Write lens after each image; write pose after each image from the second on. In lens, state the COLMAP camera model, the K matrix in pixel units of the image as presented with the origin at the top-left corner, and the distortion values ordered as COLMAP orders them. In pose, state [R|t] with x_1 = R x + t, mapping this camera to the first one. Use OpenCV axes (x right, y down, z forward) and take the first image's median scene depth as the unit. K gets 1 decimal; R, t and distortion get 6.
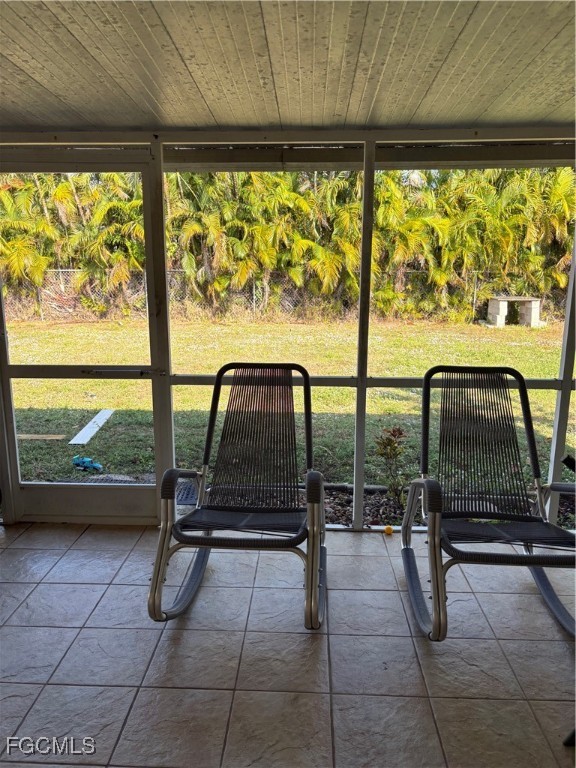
lens RADIAL K [[585.3, 0, 287.7], [0, 585.3, 383.8], [0, 0, 1]] dist [0.030823, -0.027150]
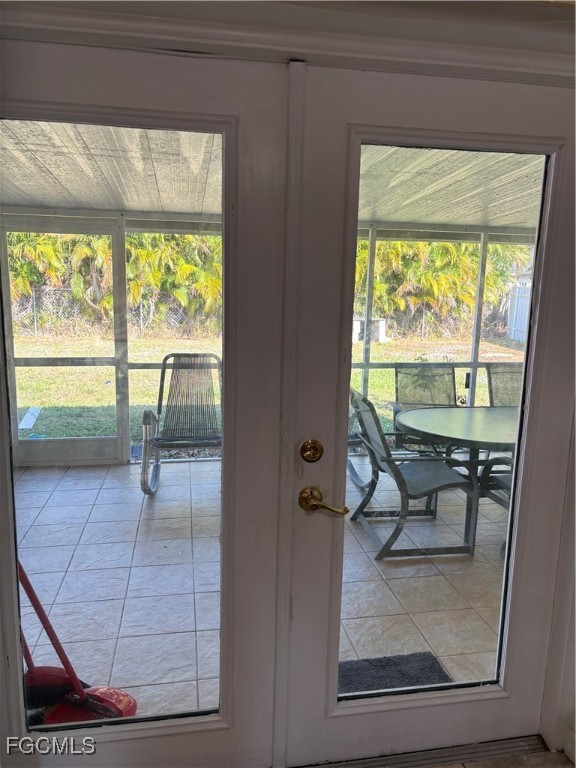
lens RADIAL K [[585.3, 0, 286.8], [0, 585.3, 383.2], [0, 0, 1]] dist [0.030823, -0.027150]
pose [[0.977779, -0.014821, 0.209112, -0.024952], [0.021730, 0.999290, -0.030782, 0.020536], [-0.208507, 0.034642, 0.977407, -0.132653]]
